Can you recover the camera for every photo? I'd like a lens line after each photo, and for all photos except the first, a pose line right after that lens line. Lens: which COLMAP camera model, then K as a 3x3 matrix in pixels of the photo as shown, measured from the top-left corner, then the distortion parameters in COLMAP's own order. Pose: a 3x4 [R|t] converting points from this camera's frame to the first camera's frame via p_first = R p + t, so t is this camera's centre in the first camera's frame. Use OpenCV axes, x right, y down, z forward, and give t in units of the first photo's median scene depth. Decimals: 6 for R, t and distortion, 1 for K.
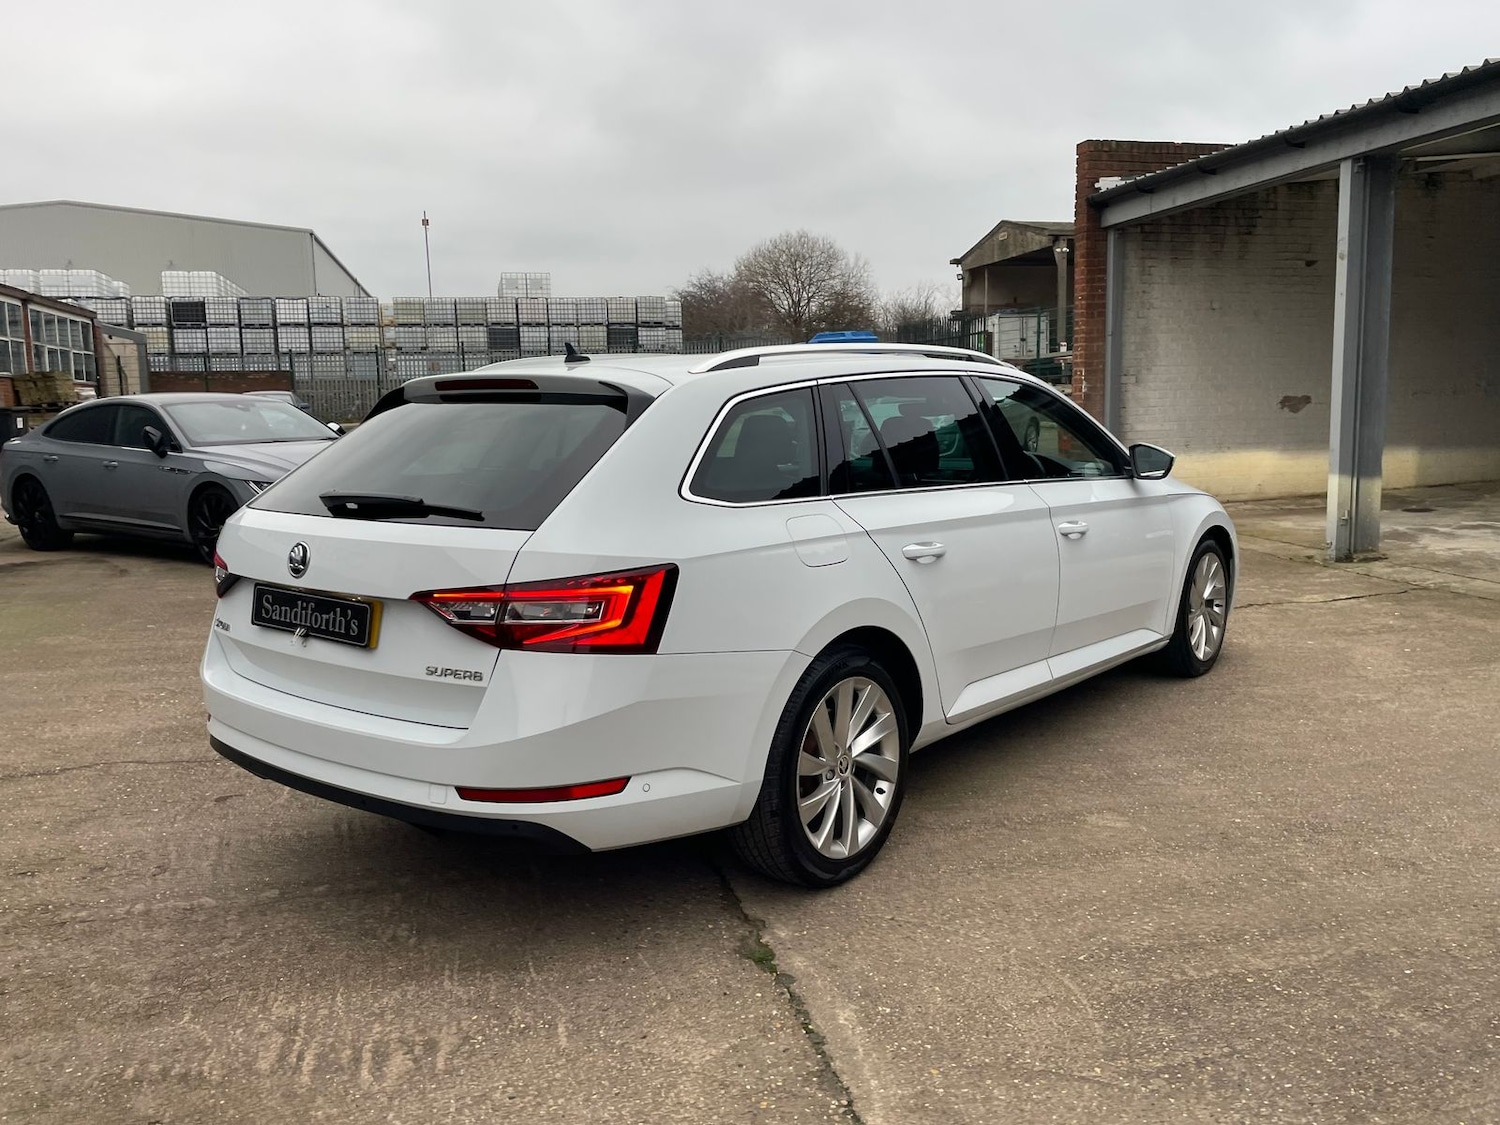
lens RADIAL K [[1184.1, 0, 762.3], [0, 1184.1, 570.6], [0, 0, 1]] dist [0.090869, -0.118379]
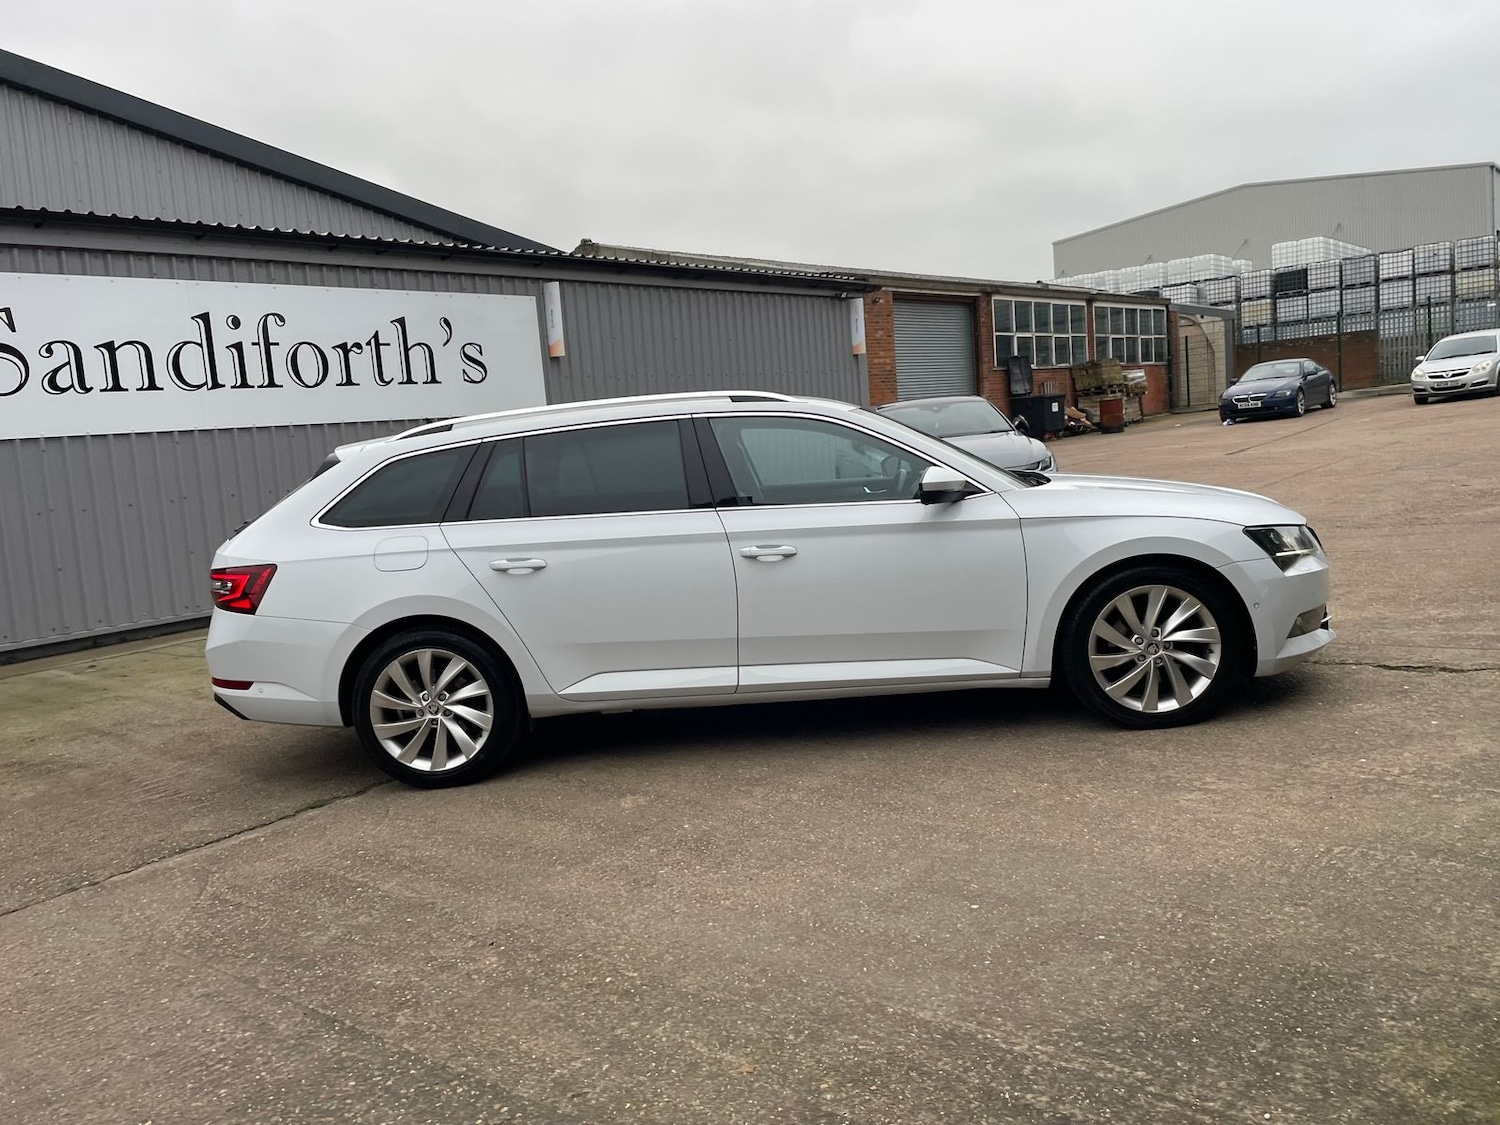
lens RADIAL K [[1184.1, 0, 761.3], [0, 1184.1, 560.2], [0, 0, 1]] dist [0.090869, -0.118379]
pose [[0.584530, 0.059829, -0.809163, 1.138014], [-0.038202, 0.998201, 0.046209, -0.077780], [0.810472, 0.003901, 0.585764, 0.360502]]
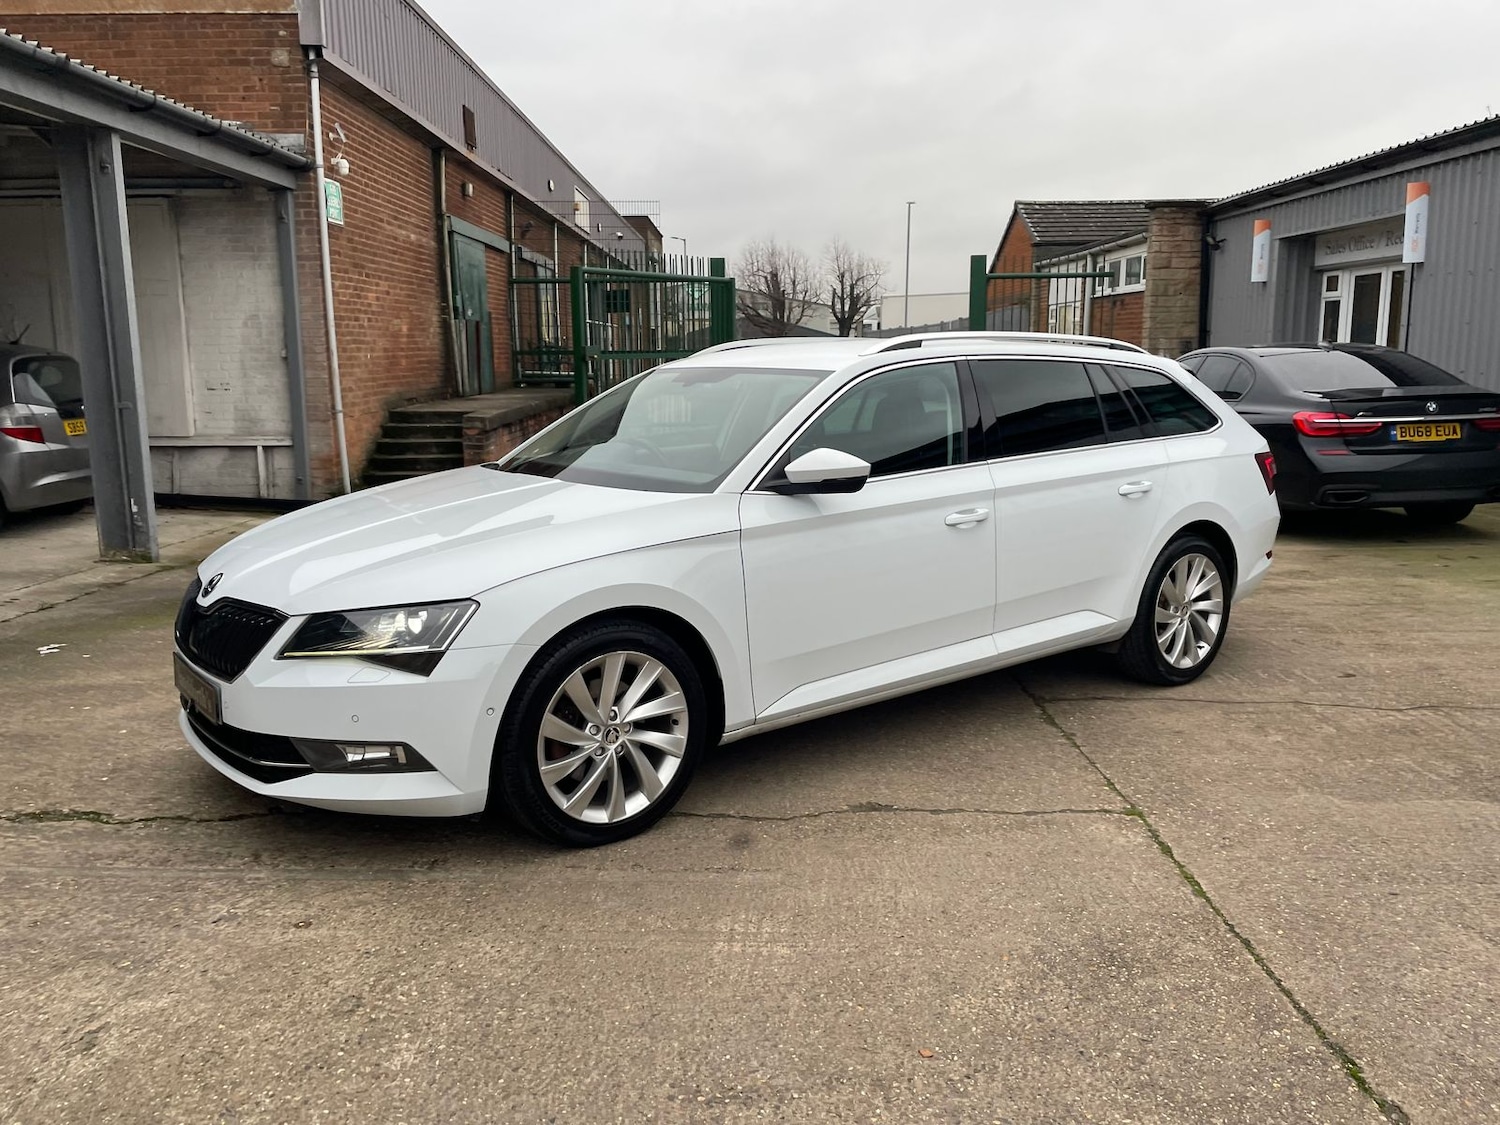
lens RADIAL K [[1185.2, 0, 759.5], [0, 1185.2, 561.1], [0, 0, 1]] dist [0.090034, -0.115673]
pose [[-0.970347, -0.016383, 0.241162, -0.139378], [0.058162, 0.952563, 0.298733, -0.337883], [-0.234616, 0.303901, -0.923363, 2.223835]]
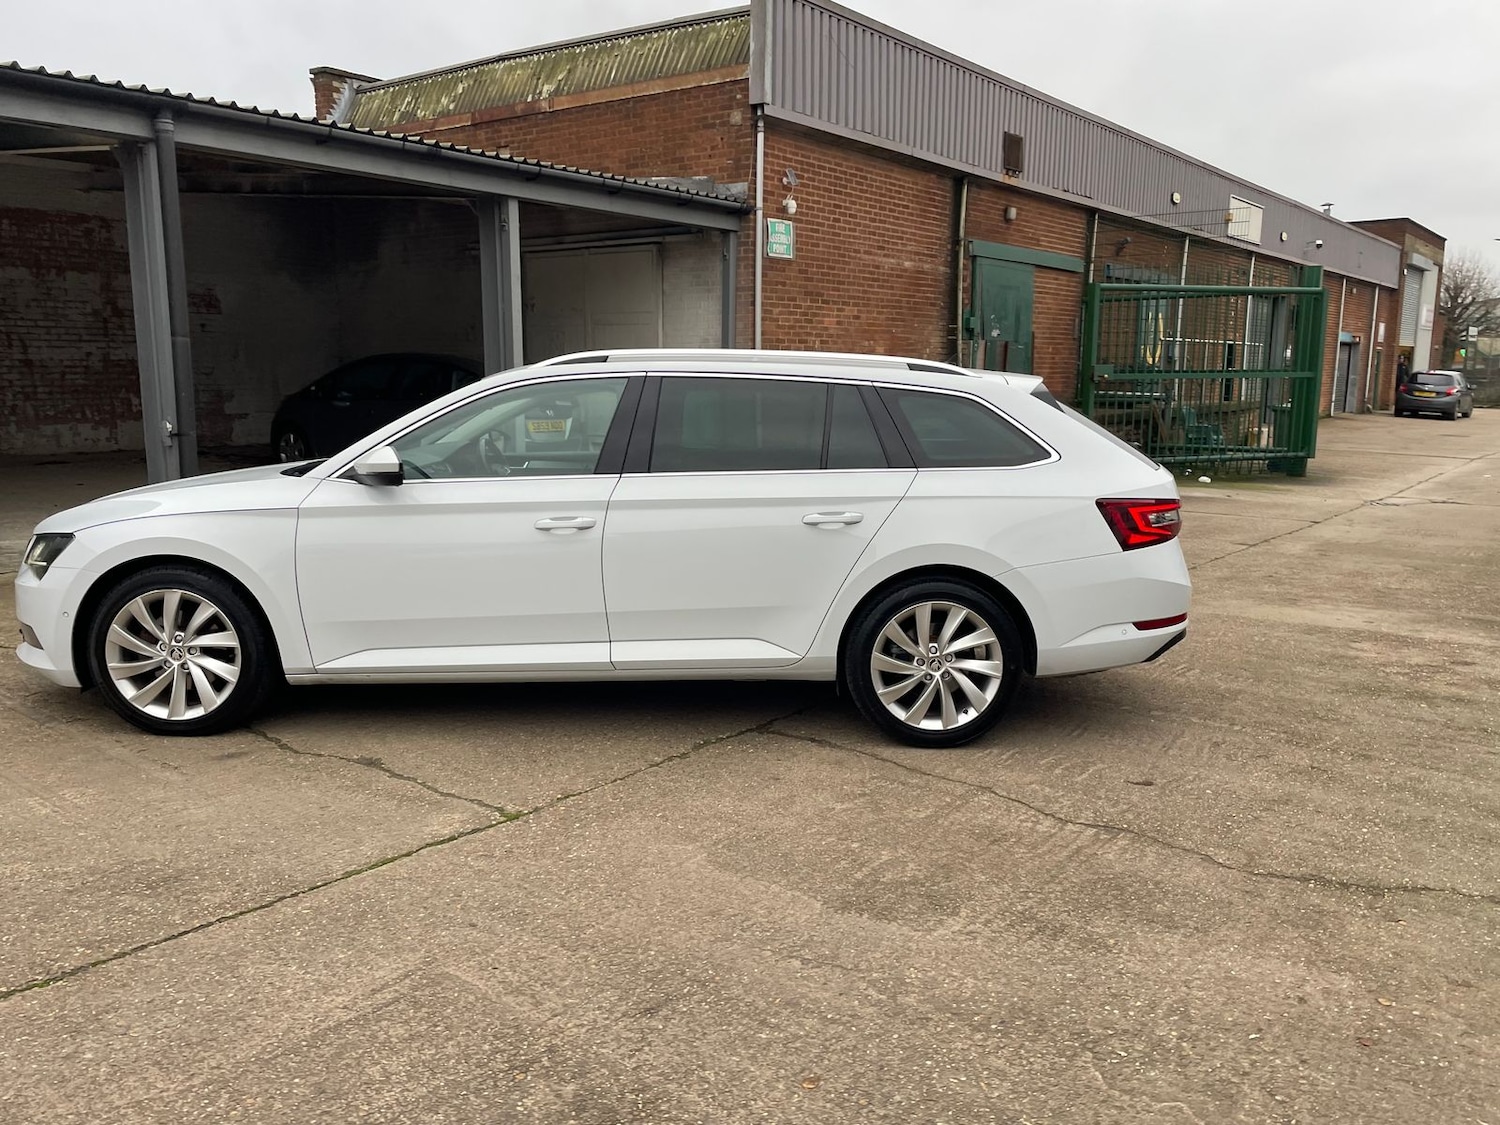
lens RADIAL K [[1185.2, 0, 758.3], [0, 1185.2, 571.1], [0, 0, 1]] dist [0.090034, -0.115673]
pose [[-0.620172, -0.114240, 0.776103, -0.980616], [0.112908, 0.966039, 0.232421, -0.249382], [-0.776298, 0.231770, -0.586212, 1.746664]]
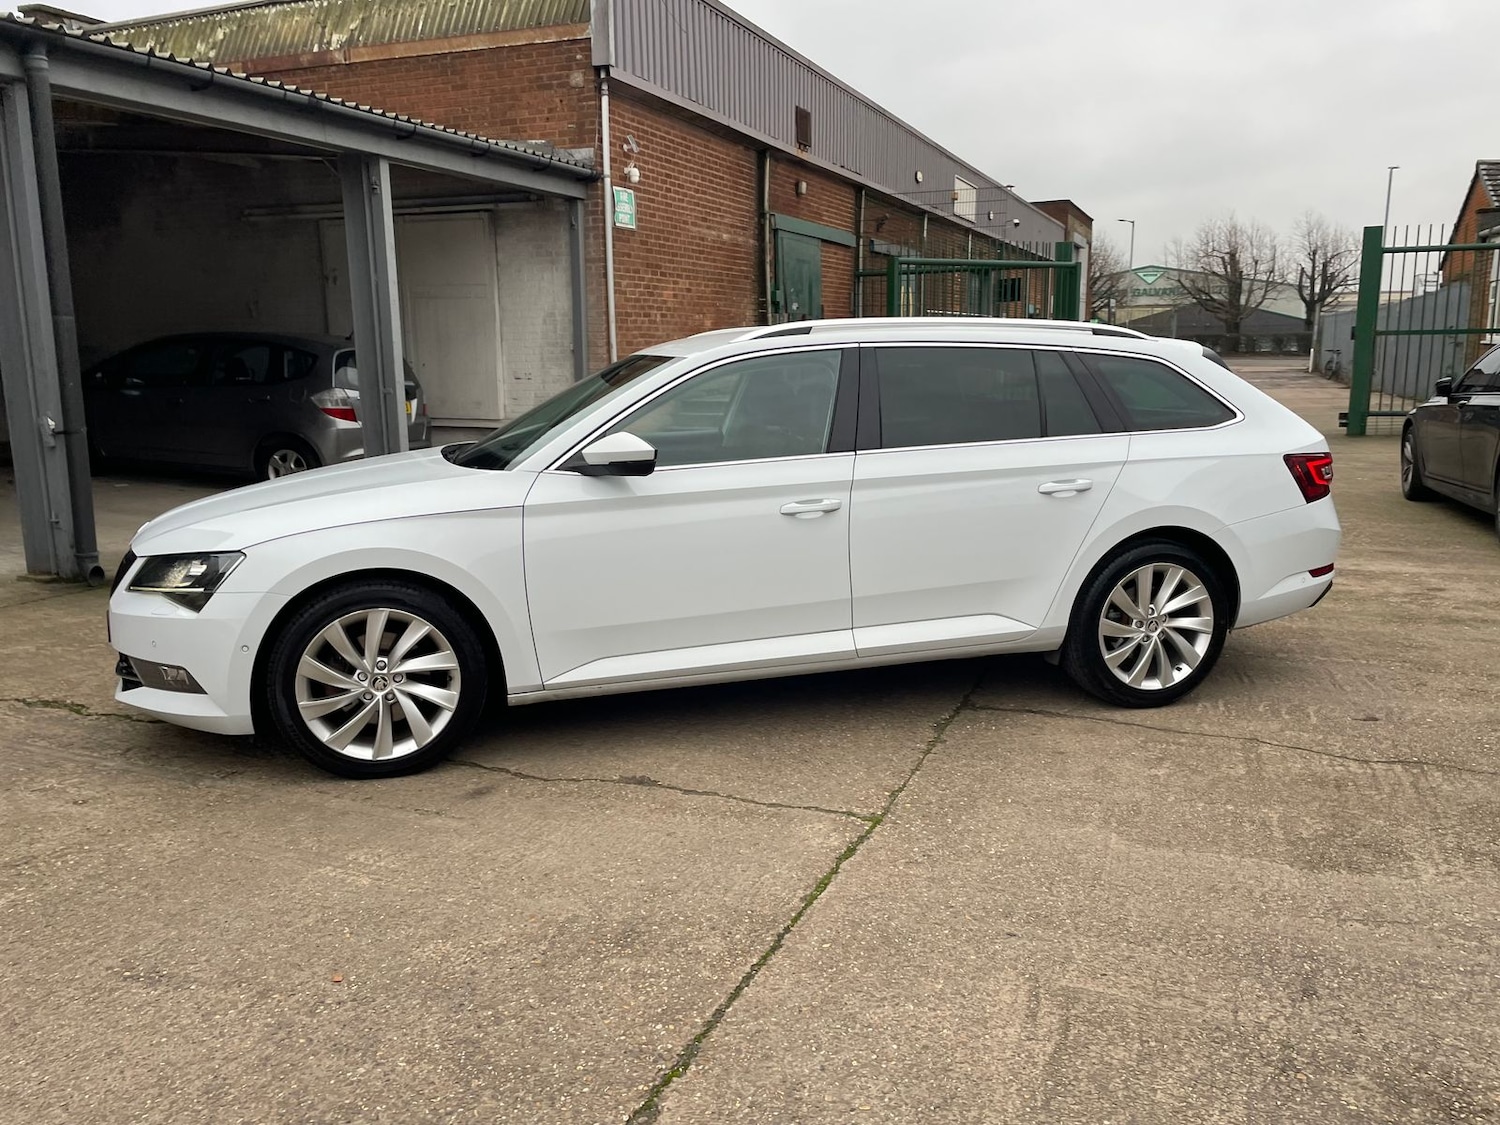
lens RADIAL K [[1185.2, 0, 759.1], [0, 1185.2, 571.9], [0, 0, 1]] dist [0.090034, -0.115673]
pose [[-0.811233, -0.079662, 0.579271, -0.600189], [0.107720, 0.953360, 0.281961, -0.295160], [-0.574716, 0.291135, -0.764815, 2.042688]]
